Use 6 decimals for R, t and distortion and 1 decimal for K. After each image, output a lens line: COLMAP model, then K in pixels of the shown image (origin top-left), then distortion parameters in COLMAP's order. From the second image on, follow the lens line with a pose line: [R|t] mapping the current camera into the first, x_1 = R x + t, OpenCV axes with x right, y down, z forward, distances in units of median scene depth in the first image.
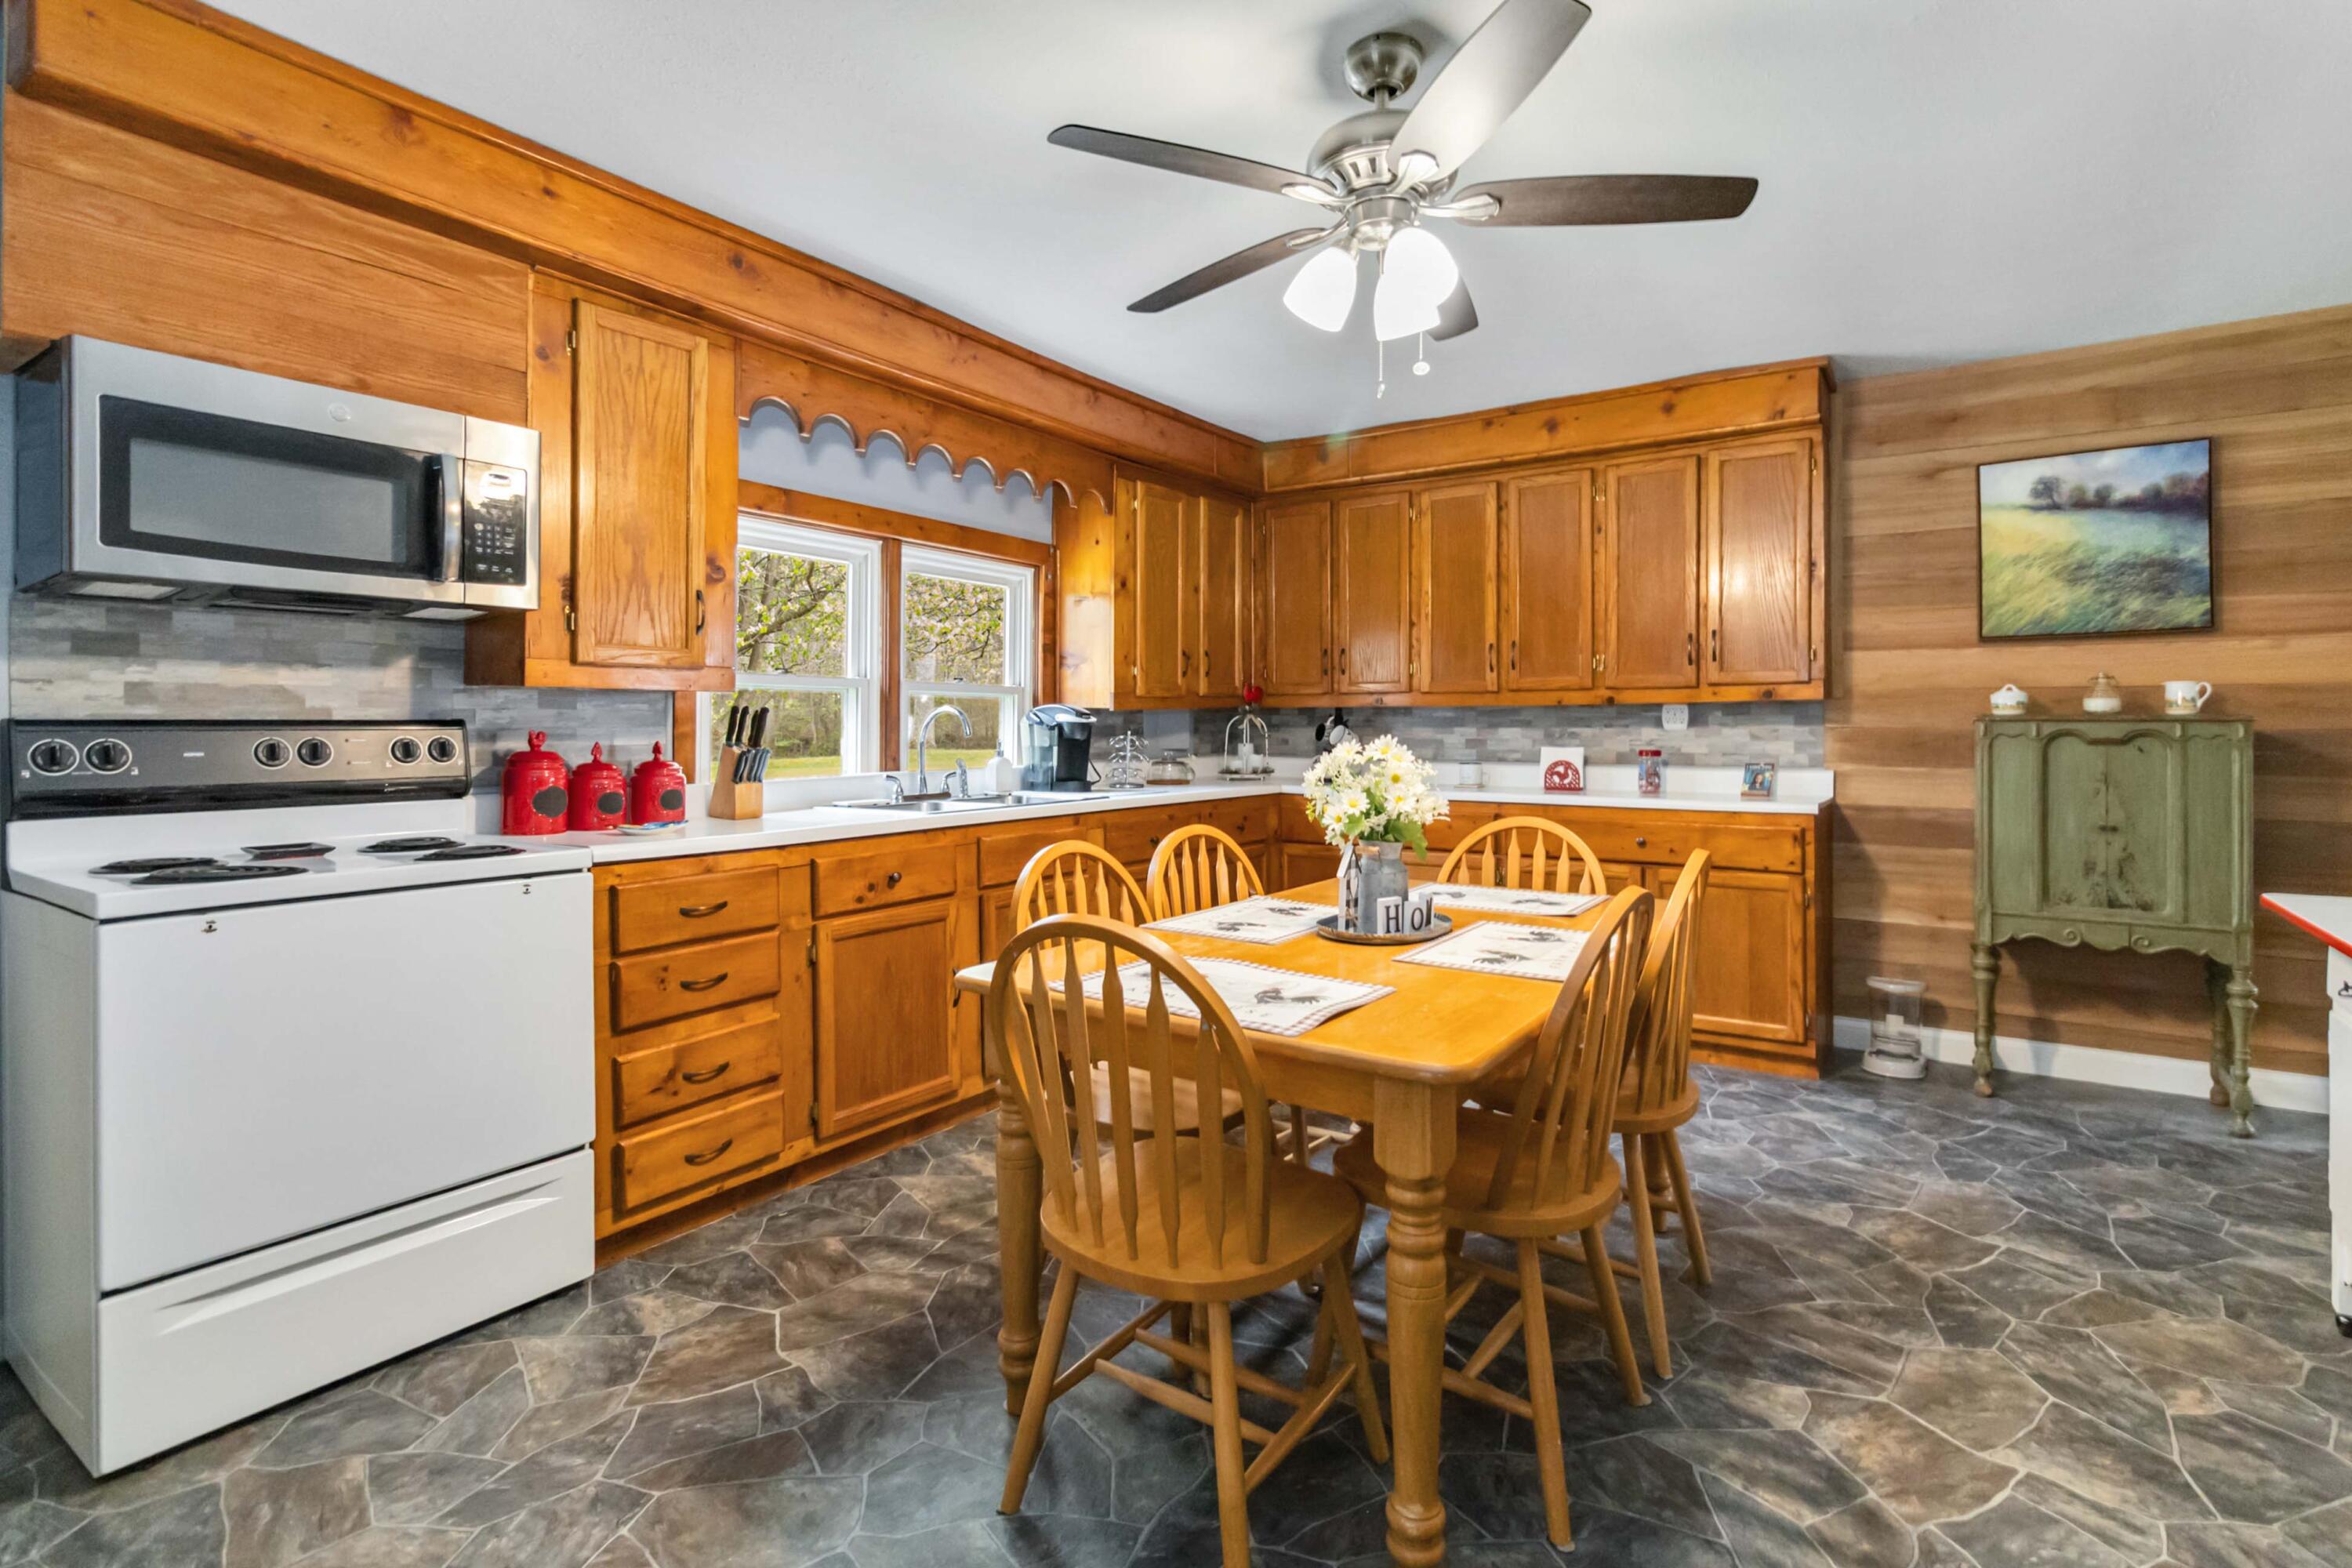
lens RADIAL K [[1106.0, 0, 1180.9], [0, 1106.0, 732.6], [0, 0, 1]] dist [-0.000703, -0.000411]
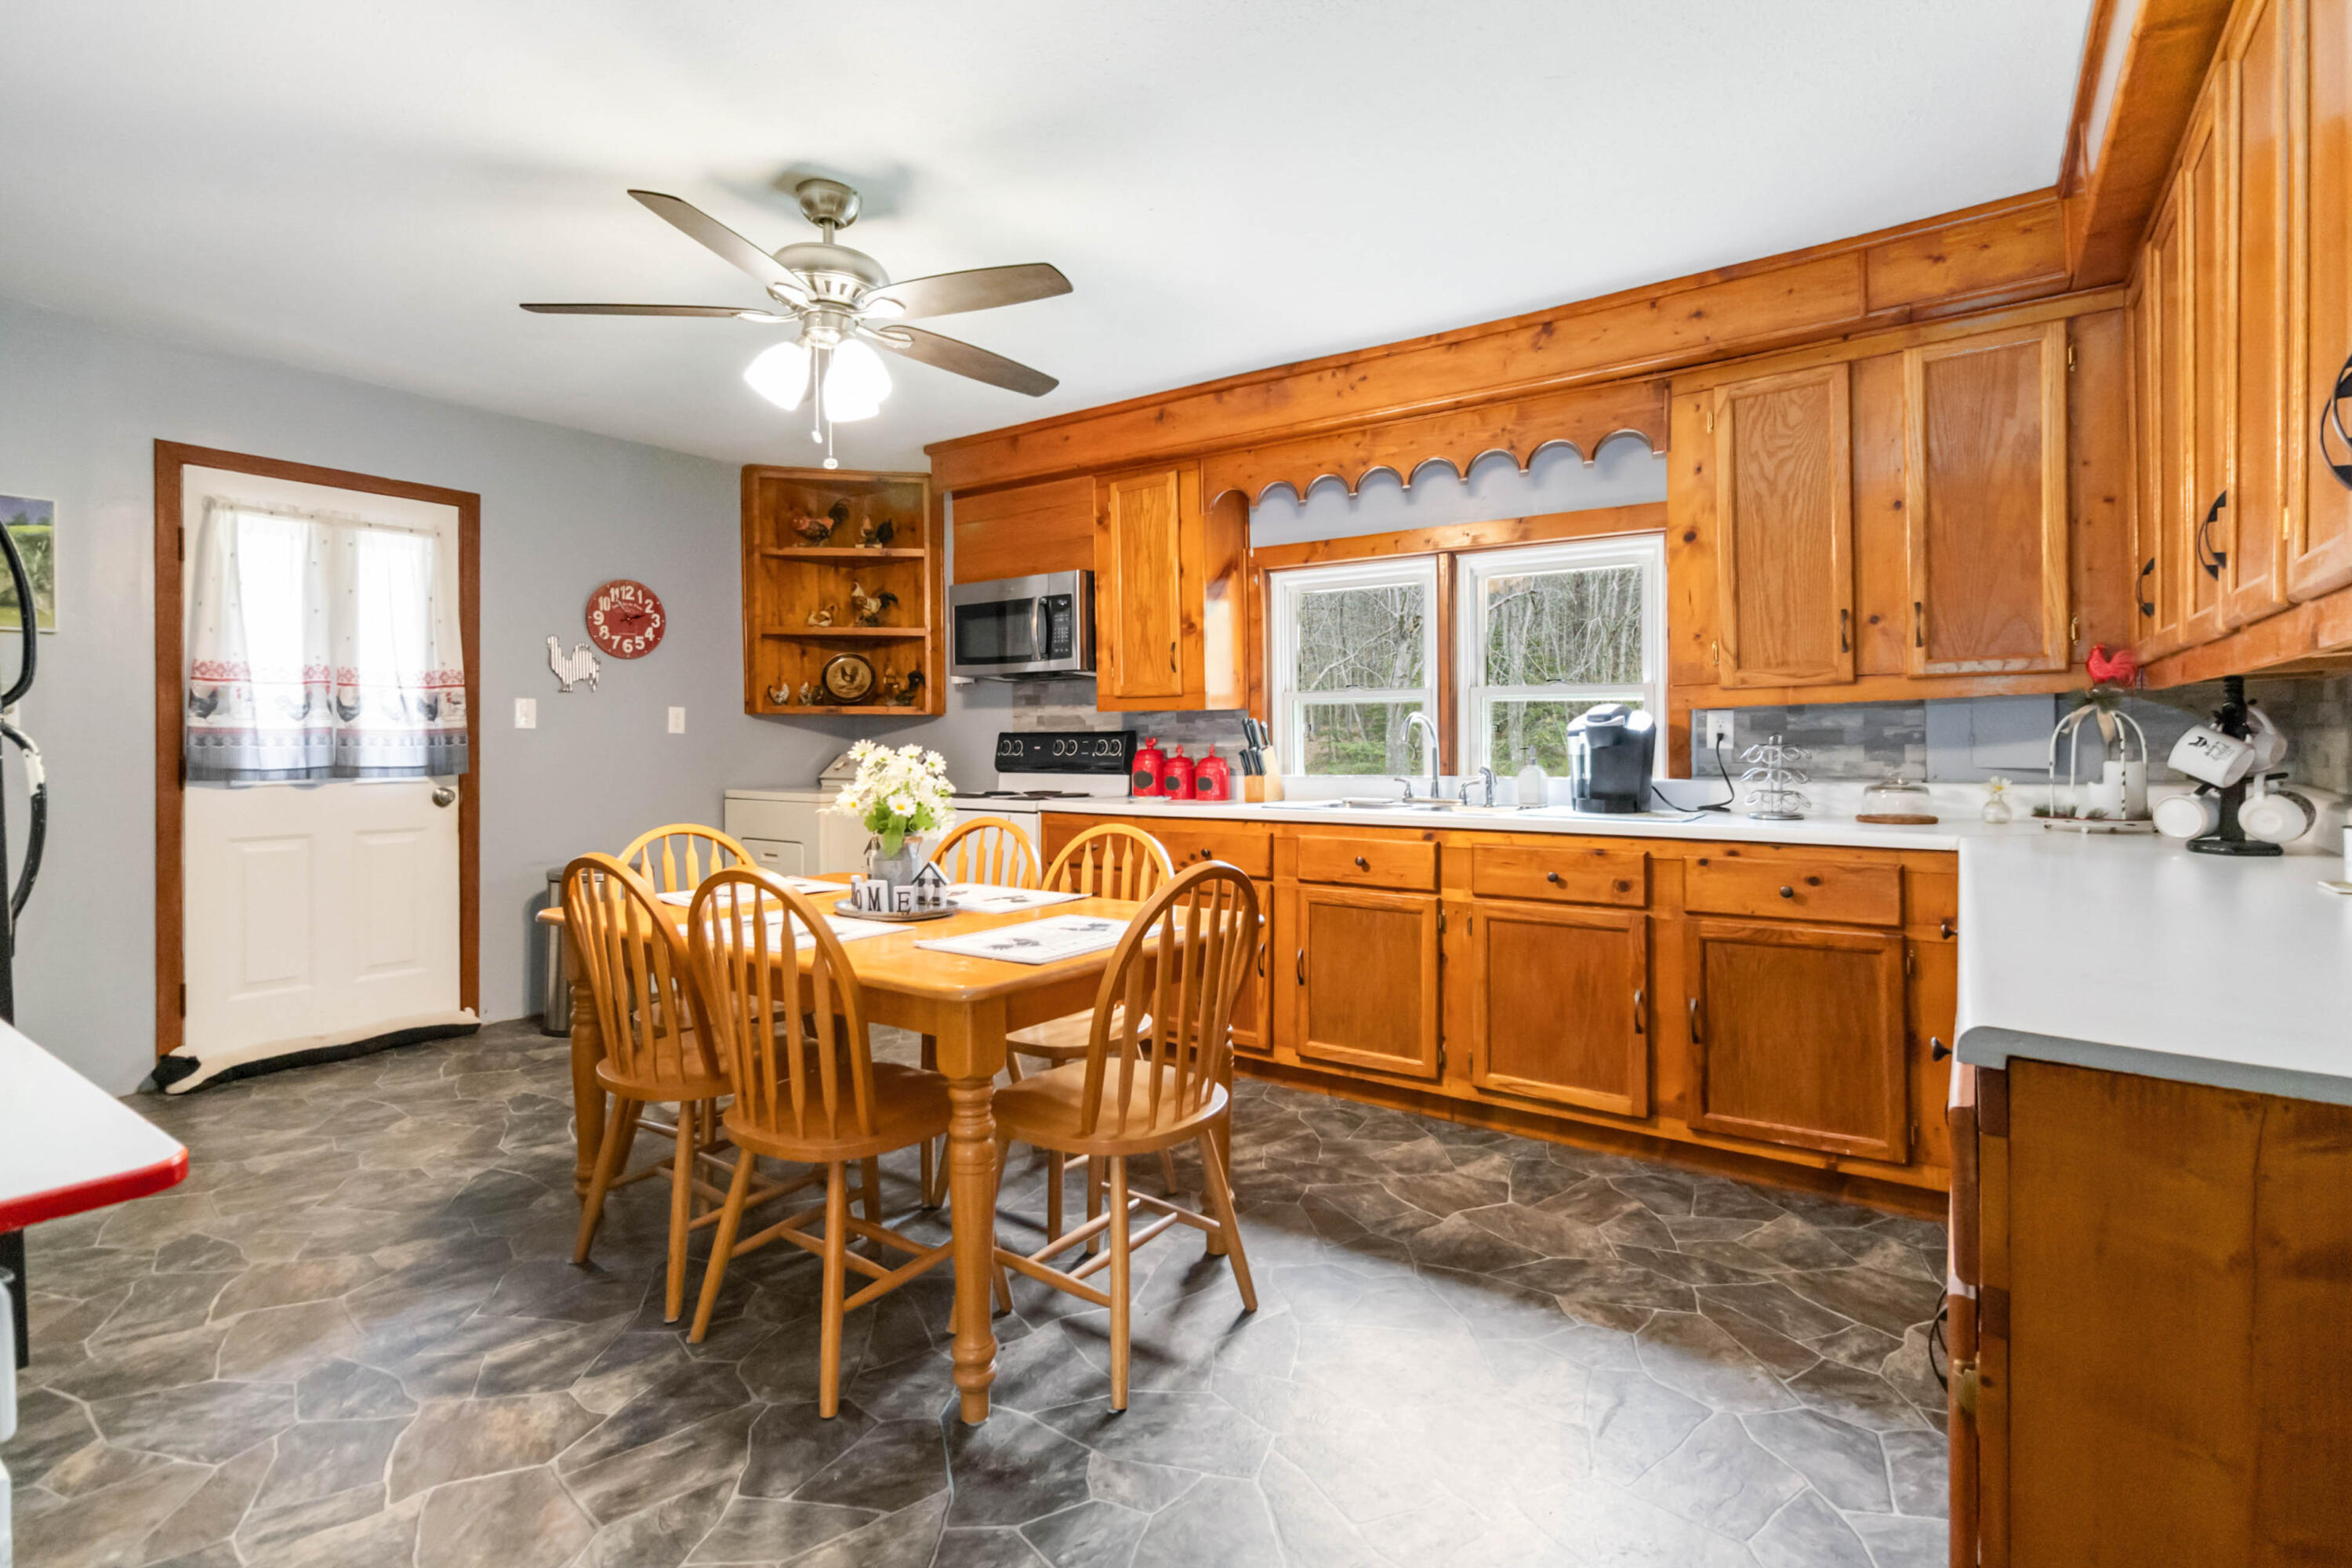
lens RADIAL K [[1106.0, 0, 1180.9], [0, 1106.0, 732.6], [0, 0, 1]] dist [-0.000703, -0.000411]
pose [[-0.013484, -0.009139, -0.999867, 1.475974], [-0.003595, 0.999952, -0.009092, 0.007497], [0.999903, 0.003472, -0.013516, 1.460946]]
